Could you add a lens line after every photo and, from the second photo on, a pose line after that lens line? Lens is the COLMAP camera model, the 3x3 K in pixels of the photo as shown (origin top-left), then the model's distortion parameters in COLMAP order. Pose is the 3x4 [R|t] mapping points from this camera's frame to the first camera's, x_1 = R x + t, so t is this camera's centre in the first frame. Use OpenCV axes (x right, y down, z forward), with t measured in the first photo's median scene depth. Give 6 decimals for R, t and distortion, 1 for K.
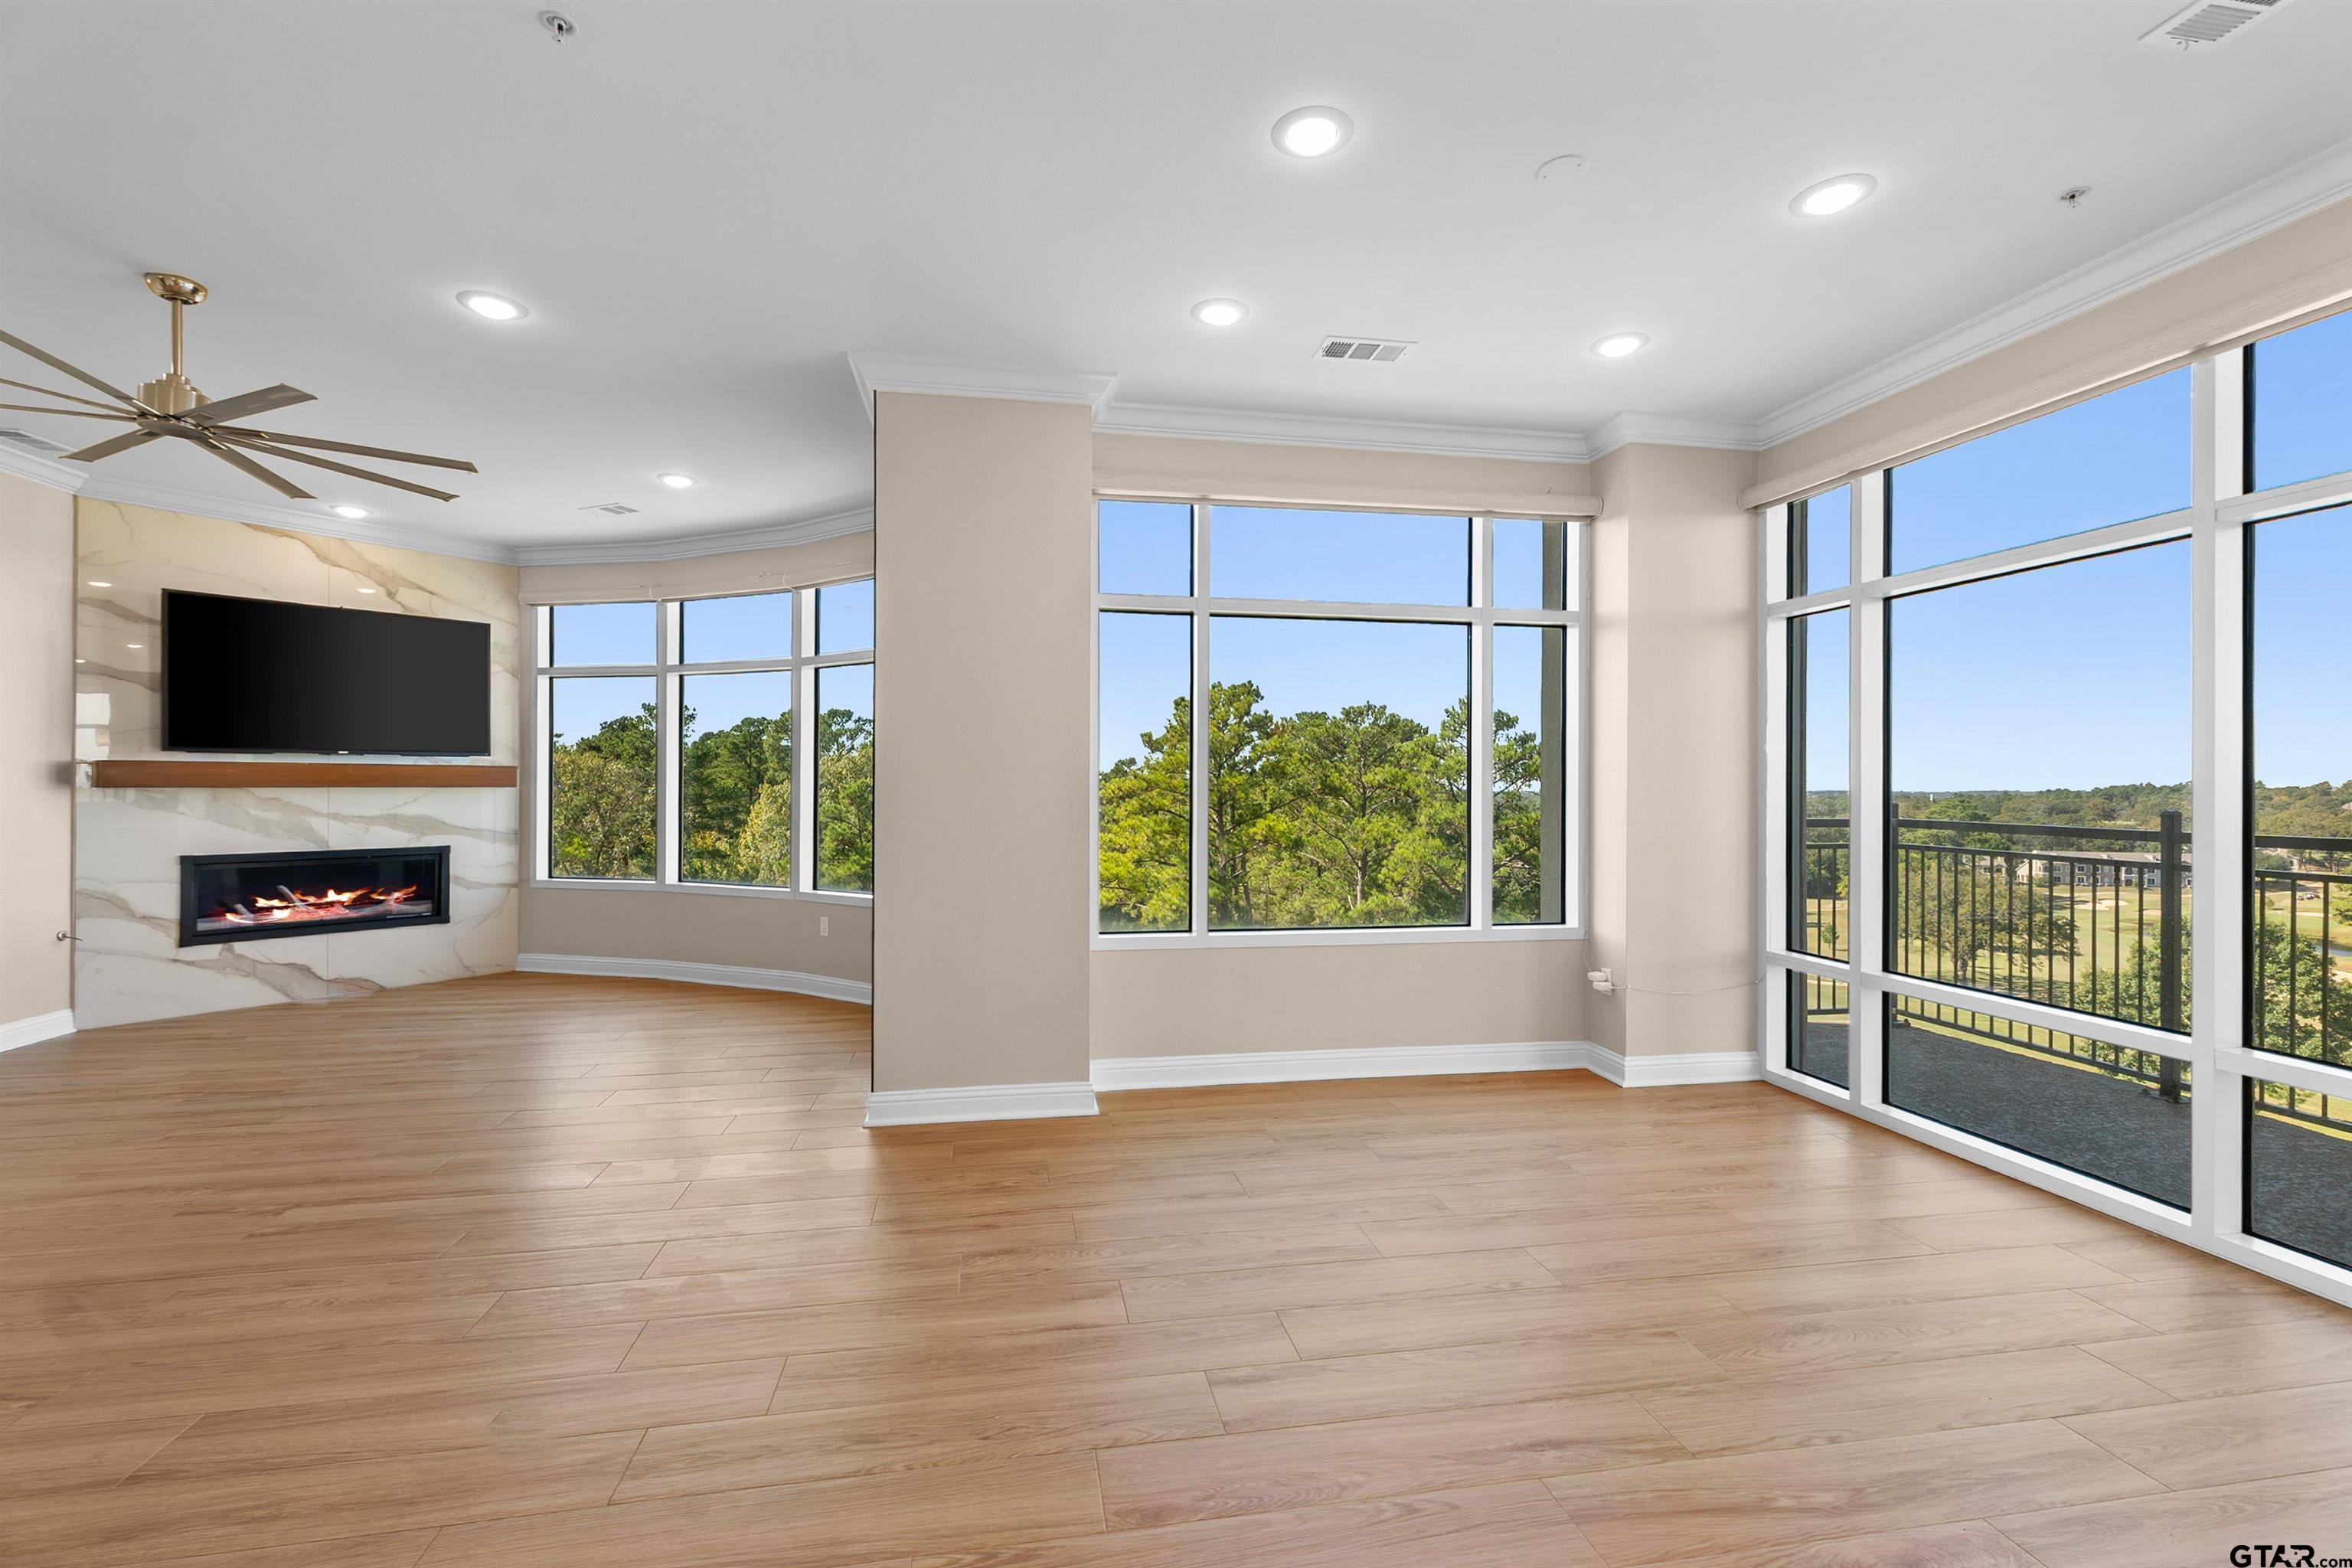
lens RADIAL K [[999.8, 0, 1170.5], [0, 999.8, 783.9], [0, 0, 1]] dist [0.004106, 0.000247]
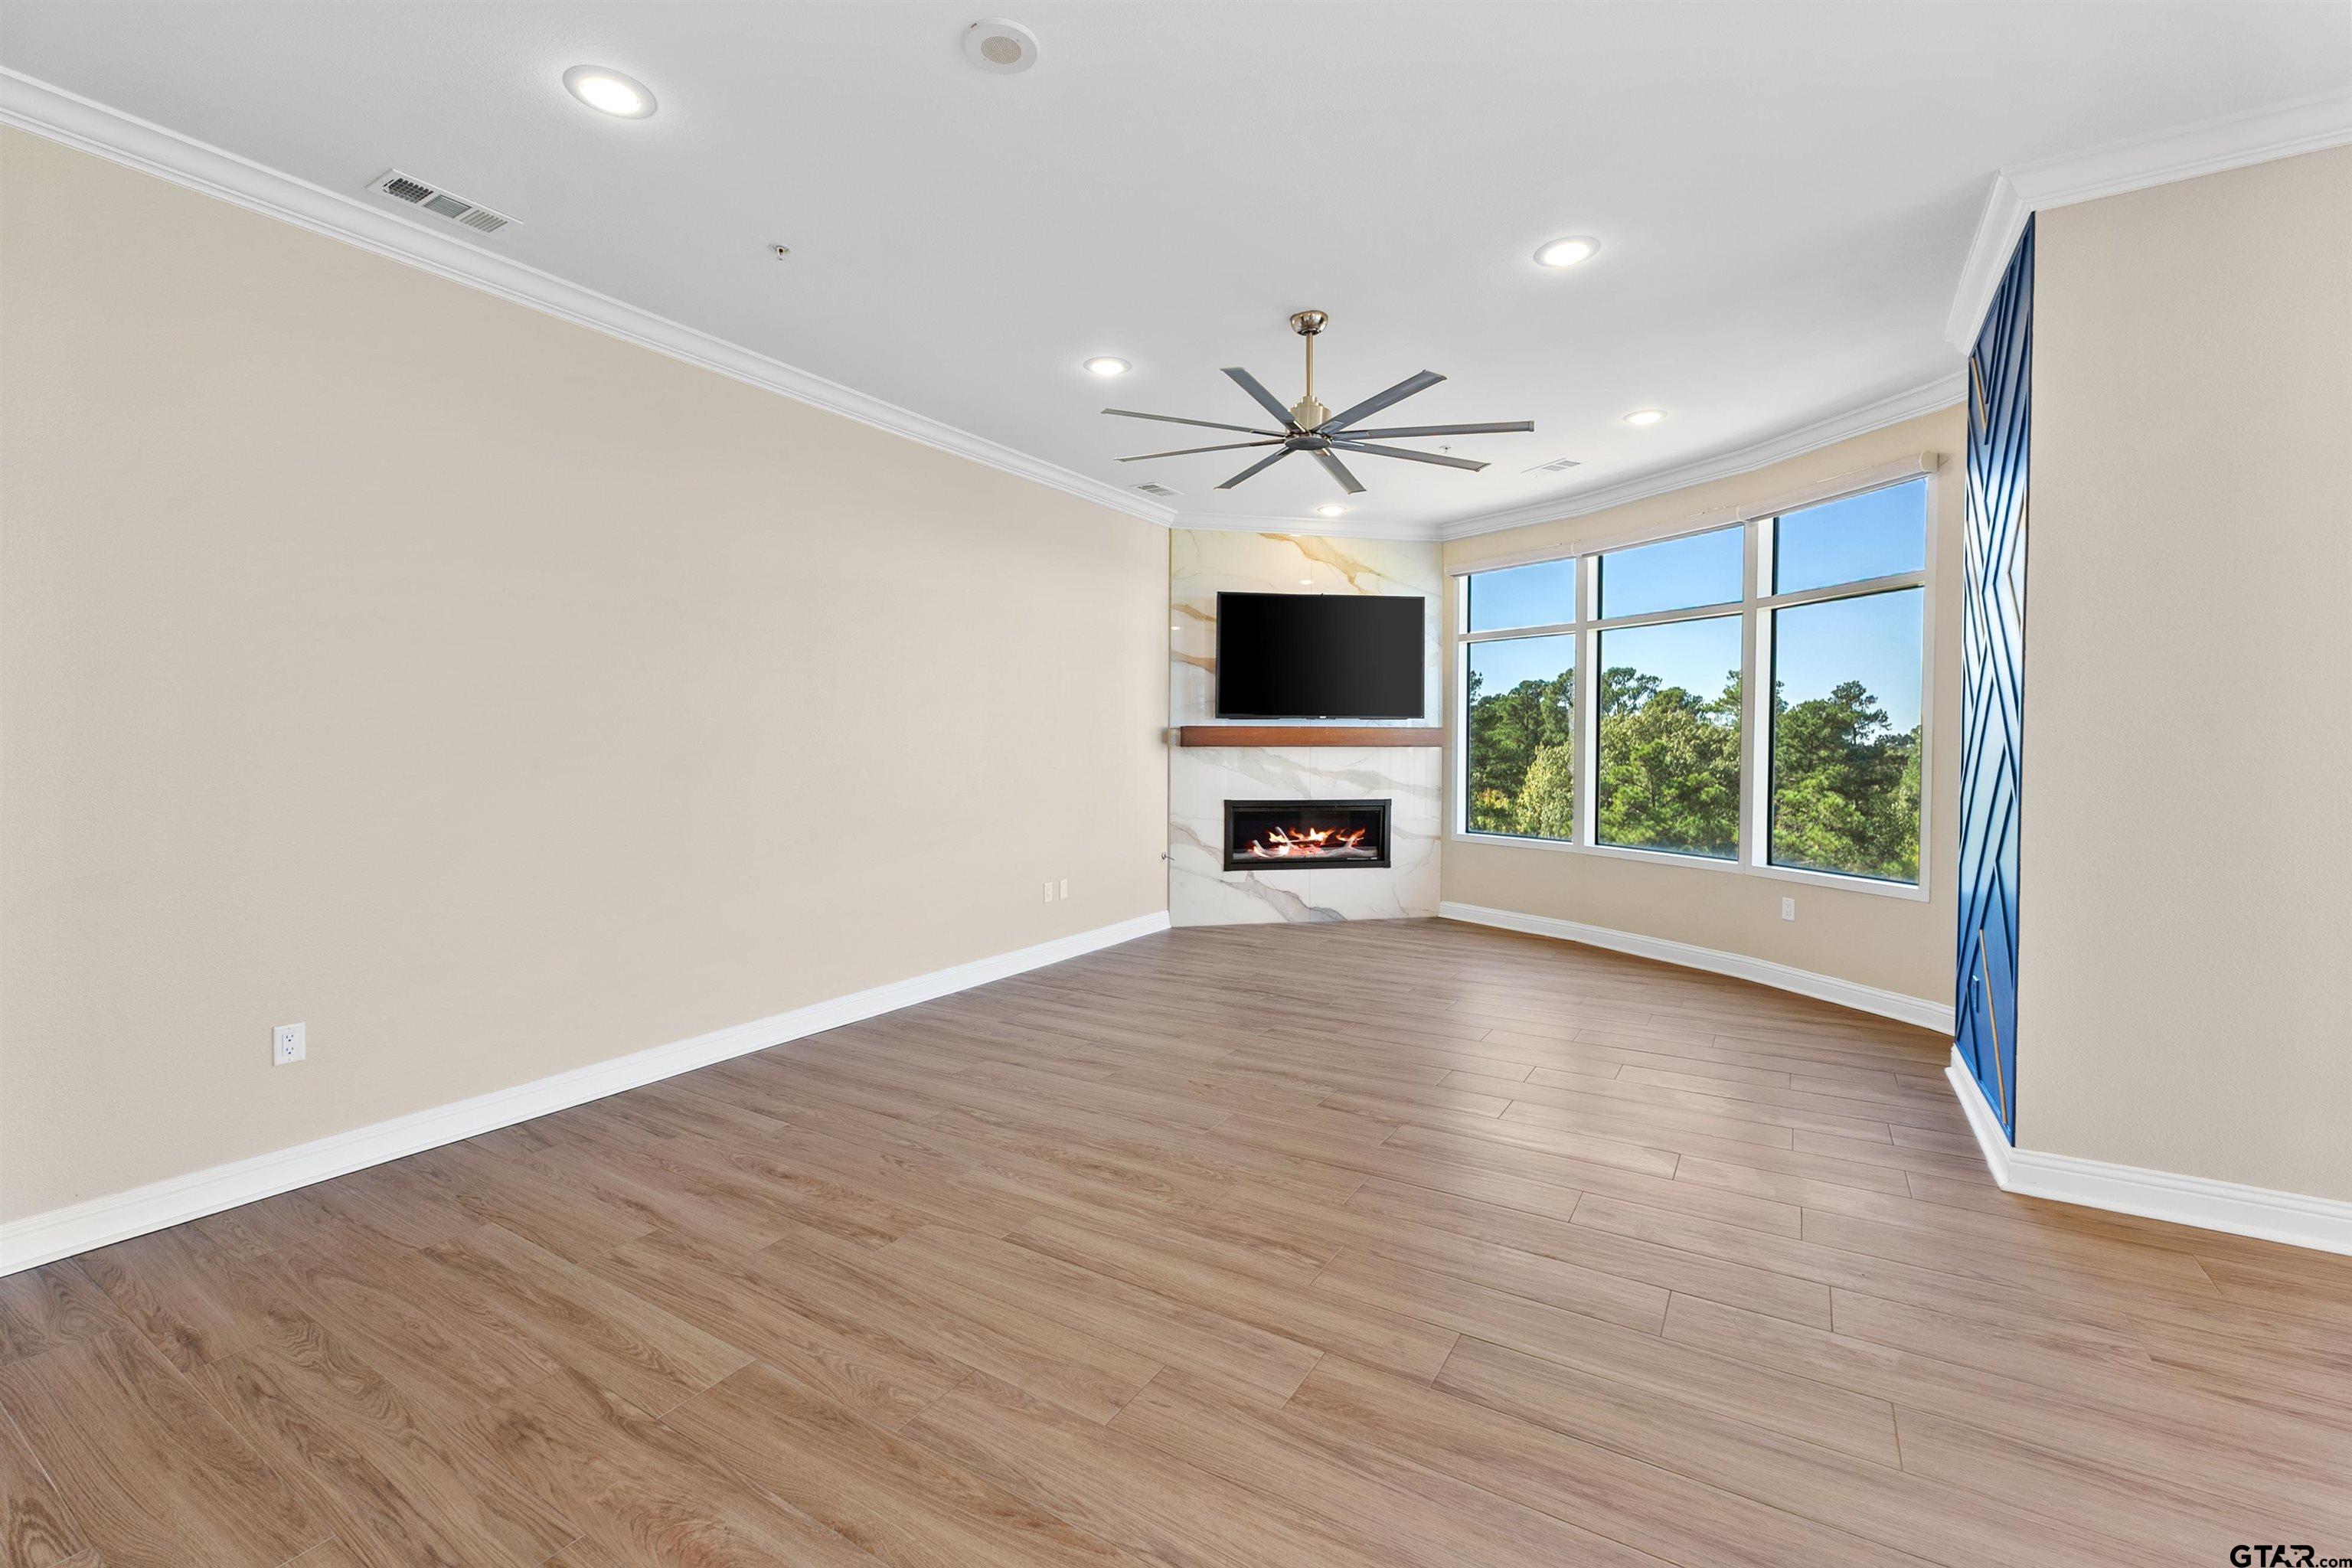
lens RADIAL K [[998.0, 0, 1171.8], [0, 998.0, 762.2], [0, 0, 1]] dist [0.002036, 0.000157]
pose [[0.742567, 0.010891, -0.669683, -0.184336], [0.000334, 0.999862, 0.016631, 0.002346], [0.669771, -0.012574, 0.742461, 0.008151]]
